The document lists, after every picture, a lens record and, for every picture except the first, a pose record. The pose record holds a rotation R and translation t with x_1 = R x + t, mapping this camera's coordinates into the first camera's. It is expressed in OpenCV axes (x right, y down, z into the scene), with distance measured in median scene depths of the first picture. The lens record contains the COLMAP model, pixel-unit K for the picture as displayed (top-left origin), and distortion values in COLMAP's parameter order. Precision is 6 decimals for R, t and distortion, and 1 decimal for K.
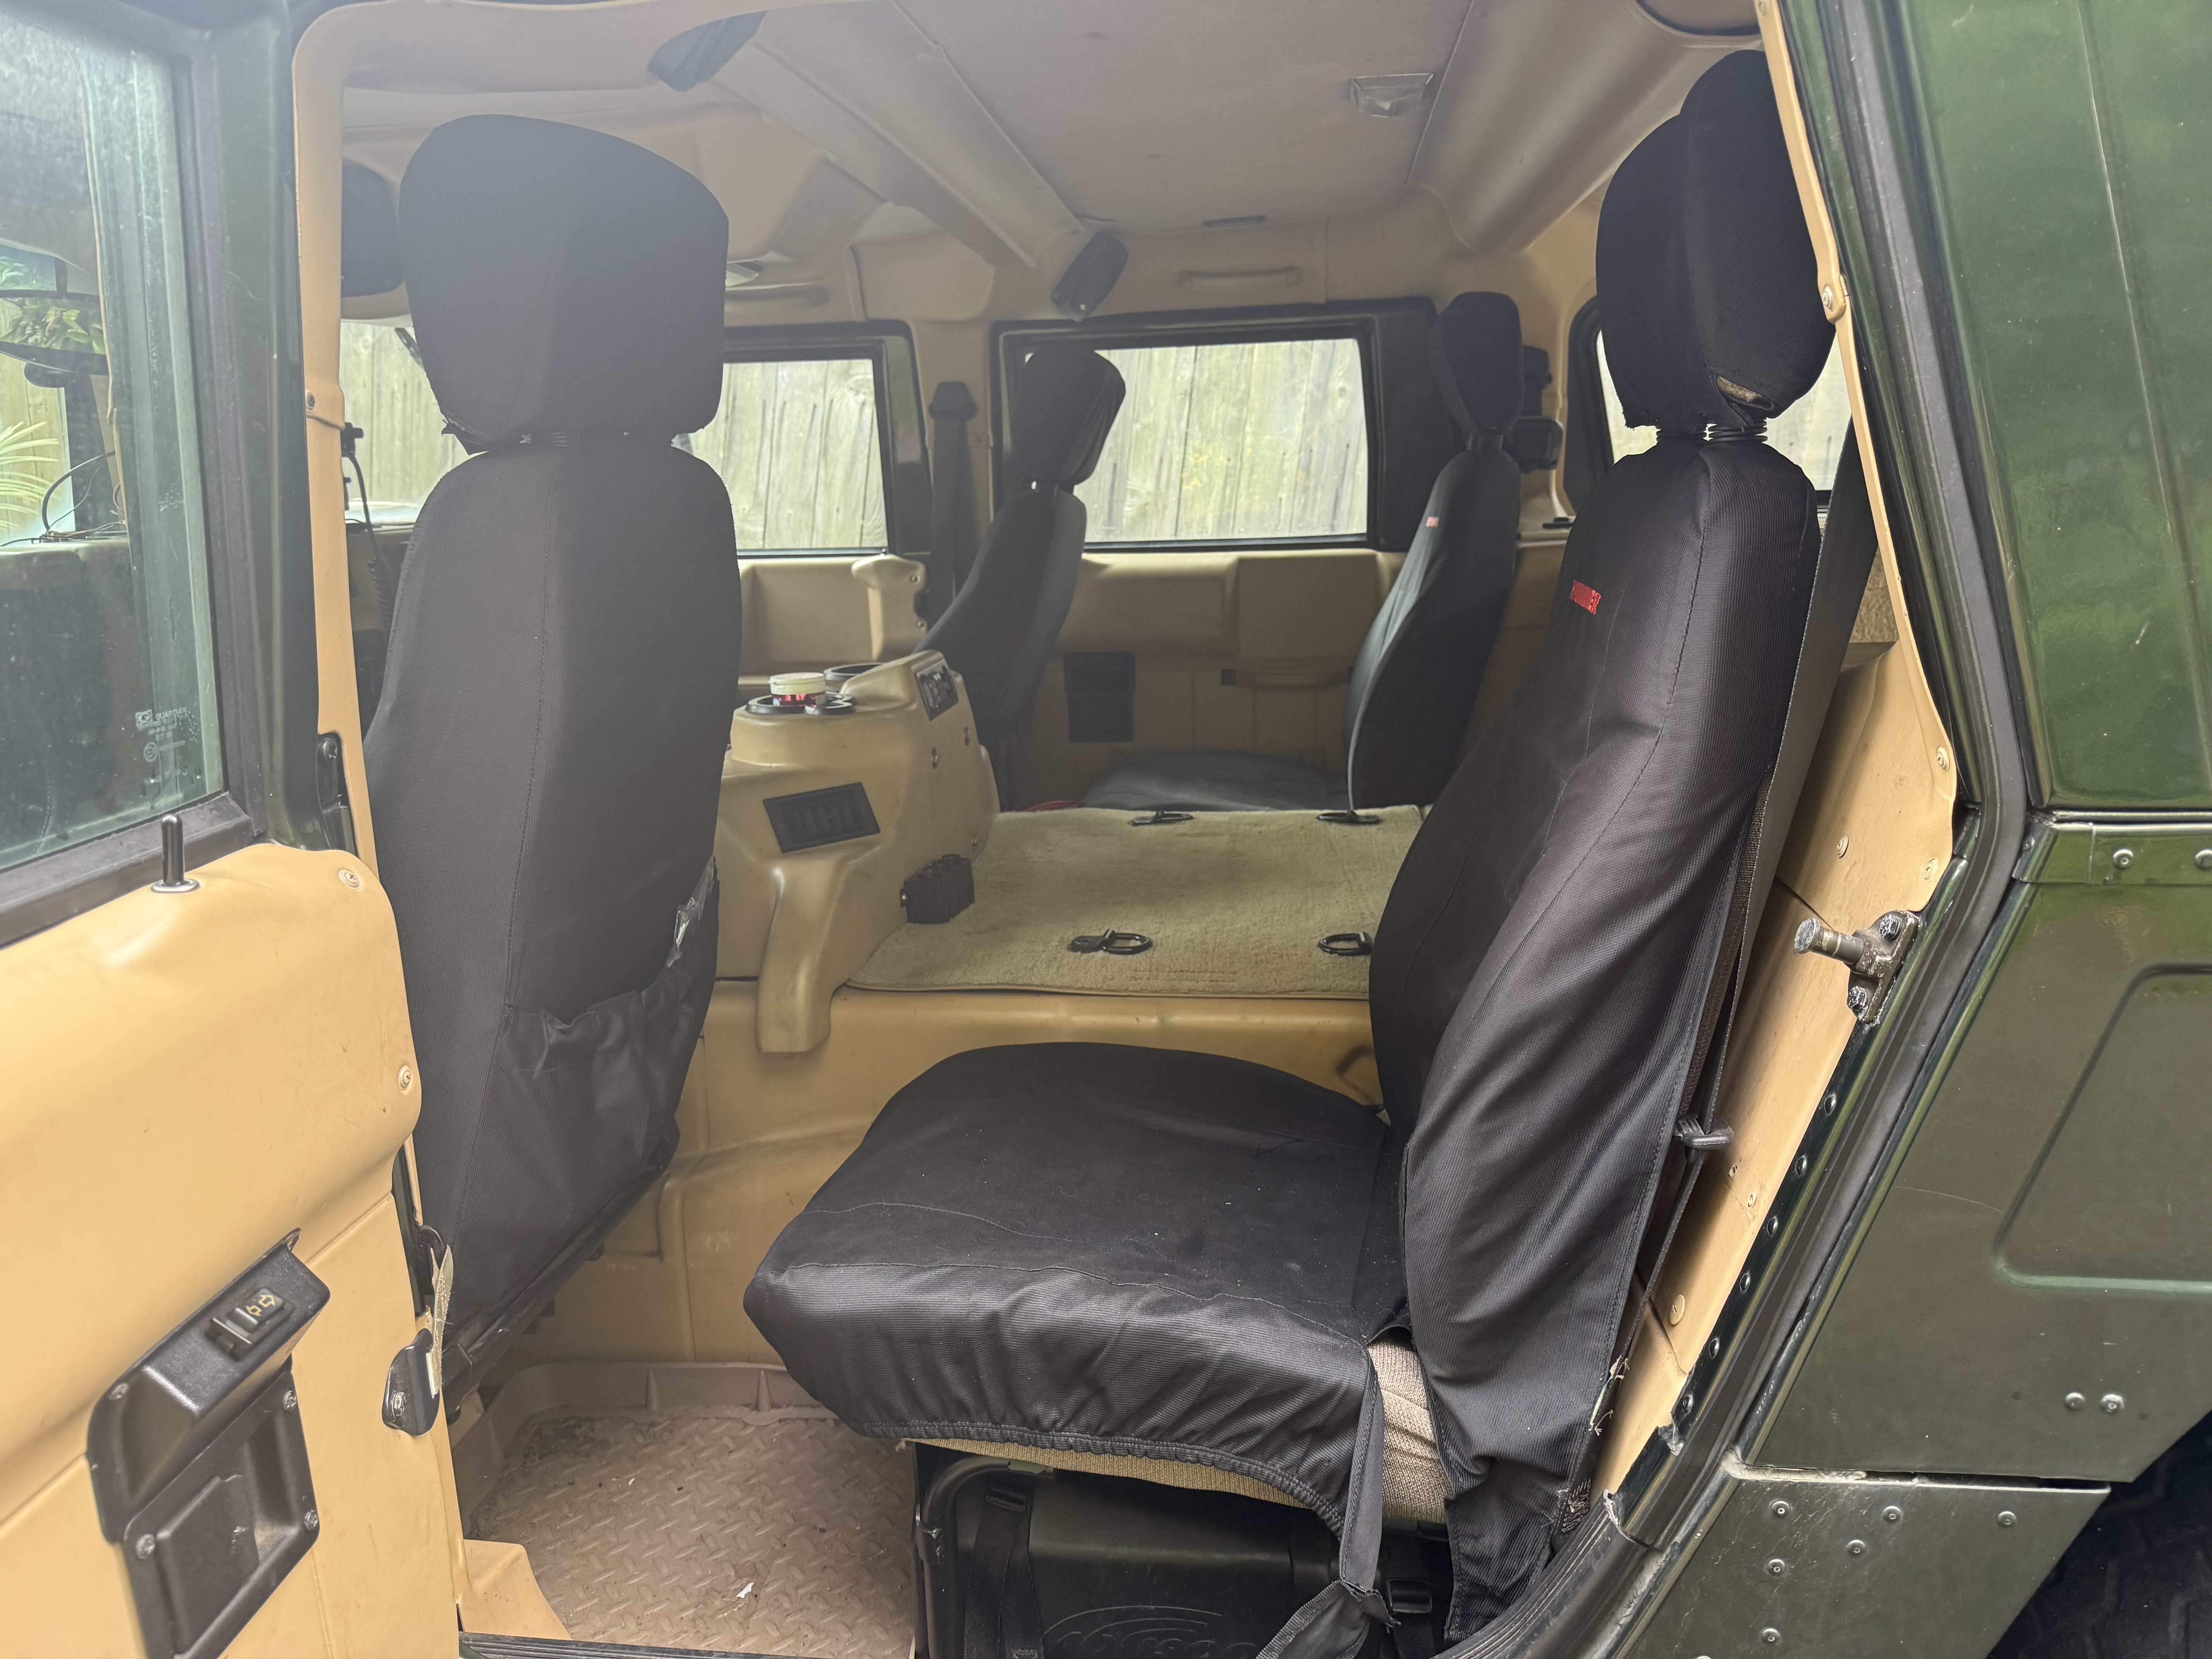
lens RADIAL K [[1544.7, 0, 1106.0], [0, 1544.7, 829.5], [0, 0, 1]] dist [0.054854, -0.084652]
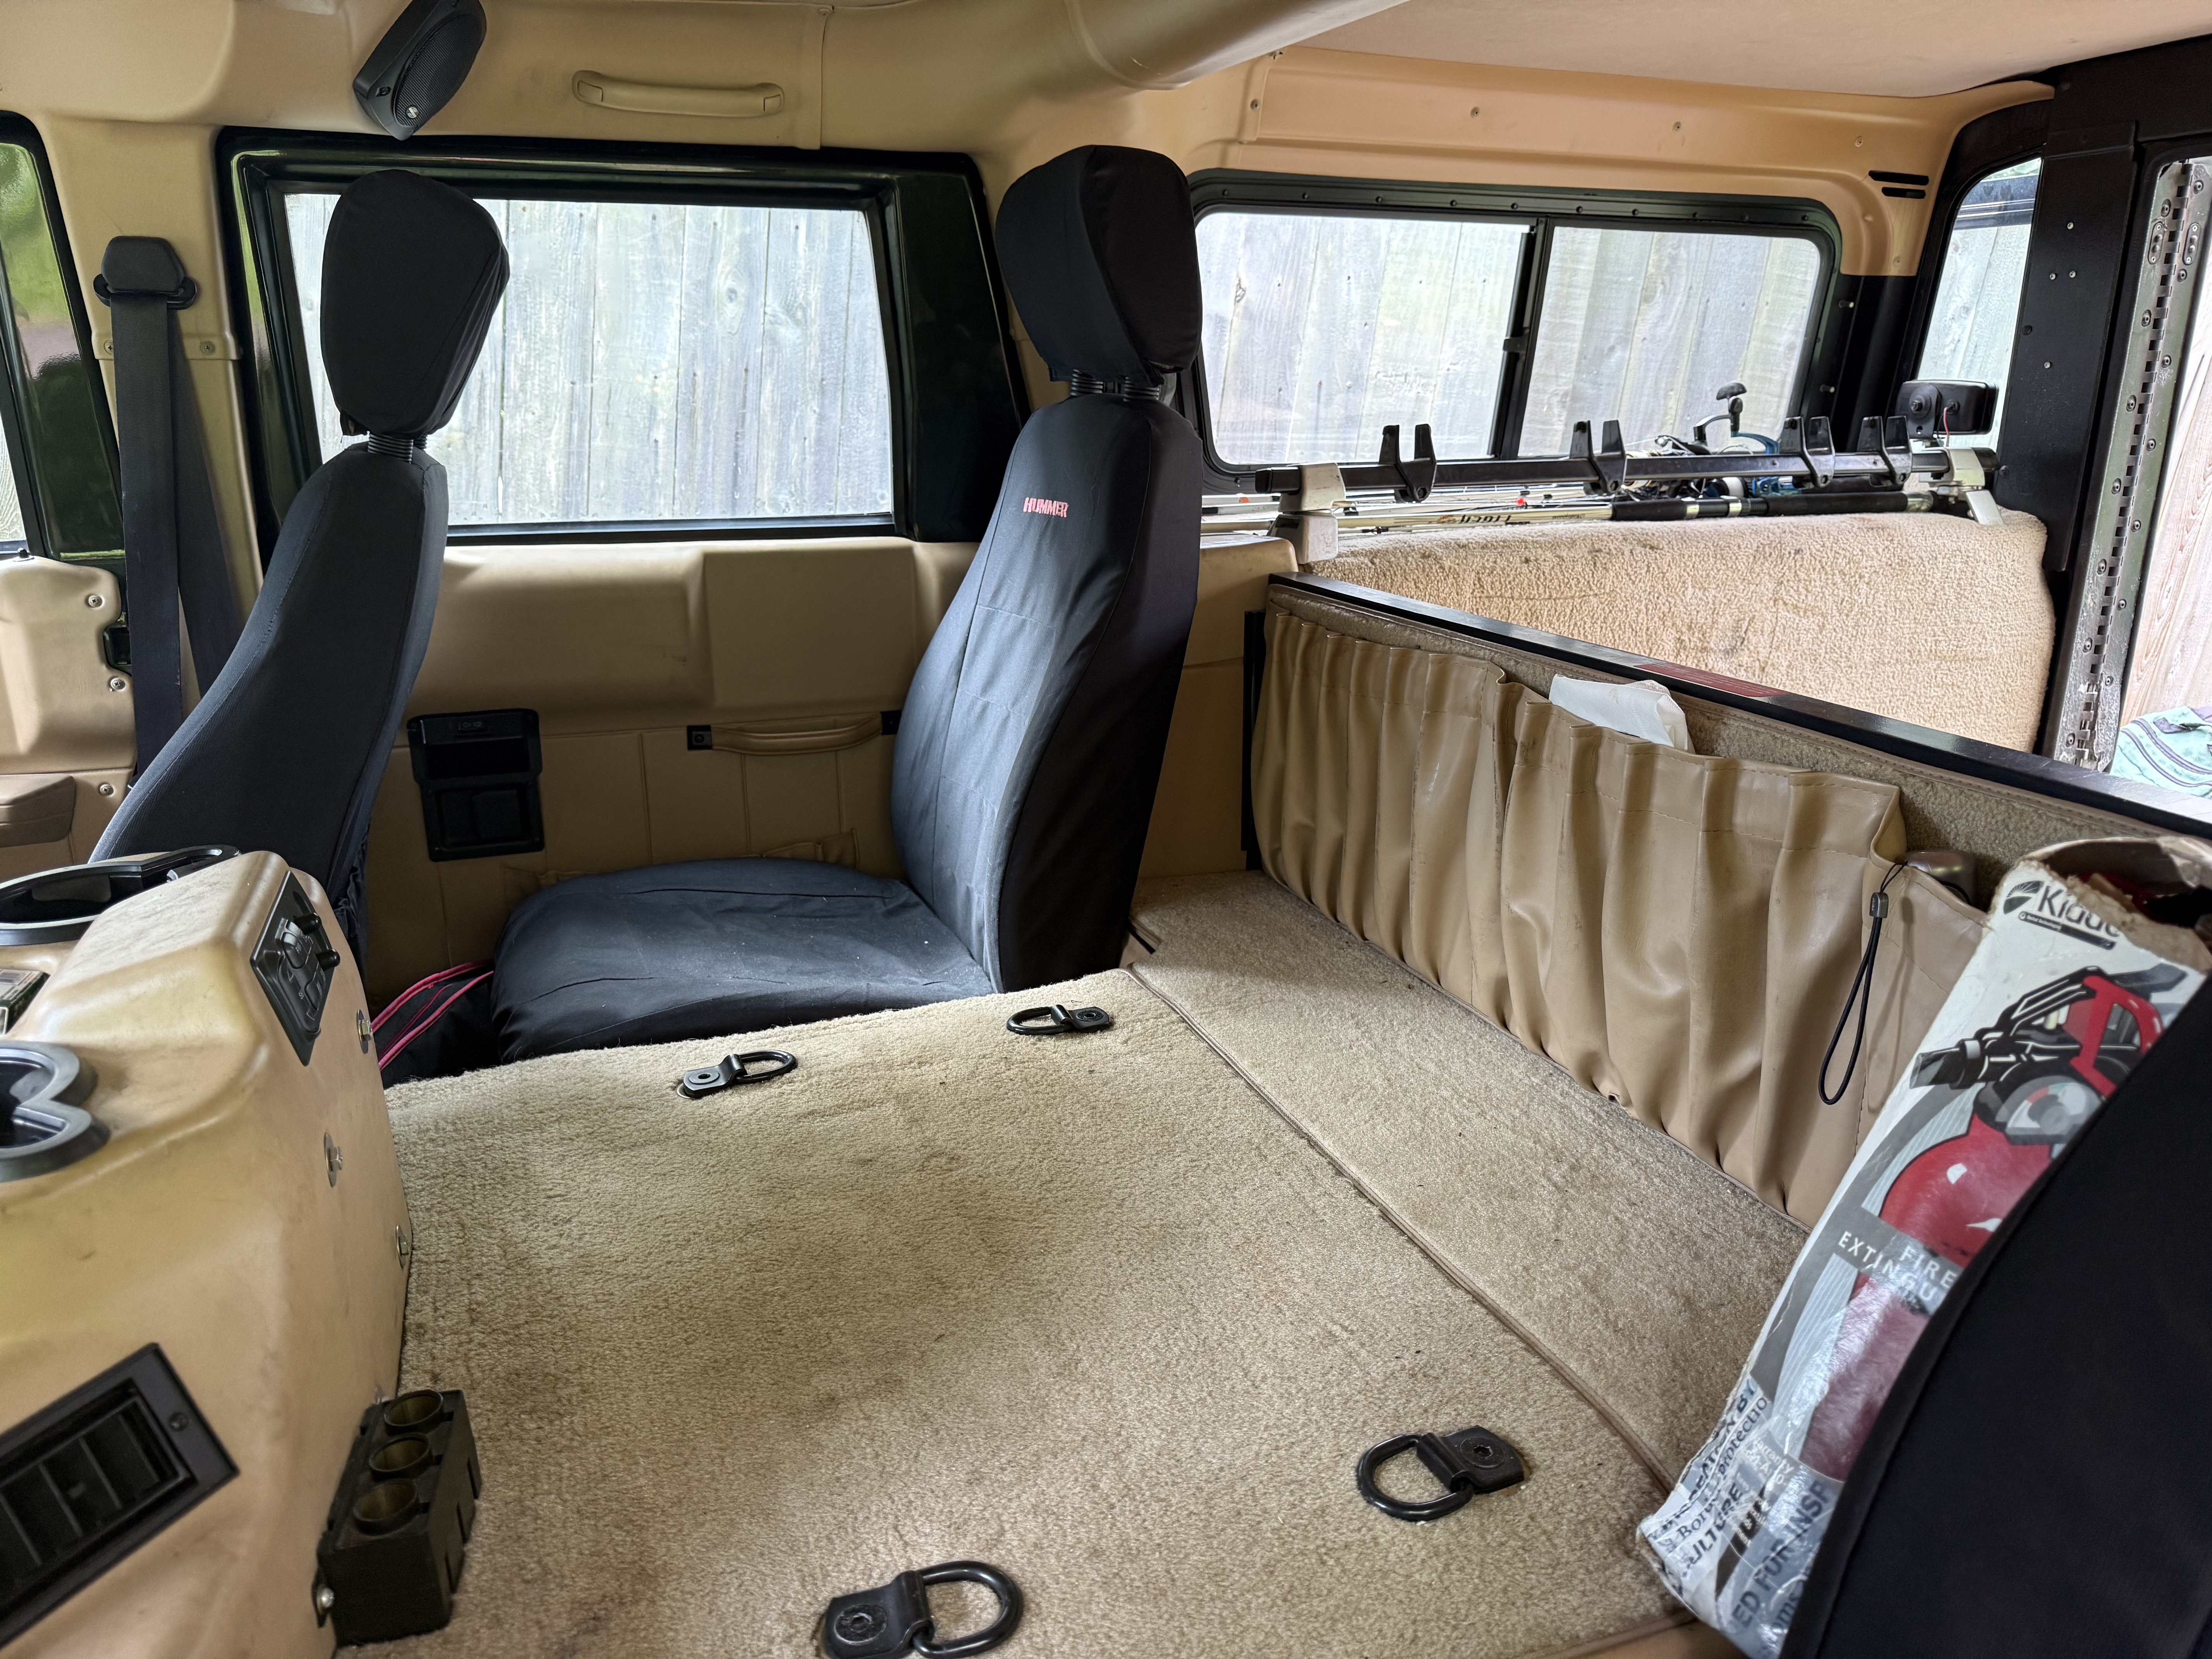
lens RADIAL K [[1544.7, 0, 1106.0], [0, 1544.7, 829.5], [0, 0, 1]] dist [0.054854, -0.084652]
pose [[0.881159, -0.104115, 0.461214, -0.073565], [0.080827, 0.994265, 0.070023, -0.094459], [-0.465859, -0.024423, 0.884522, 0.362568]]
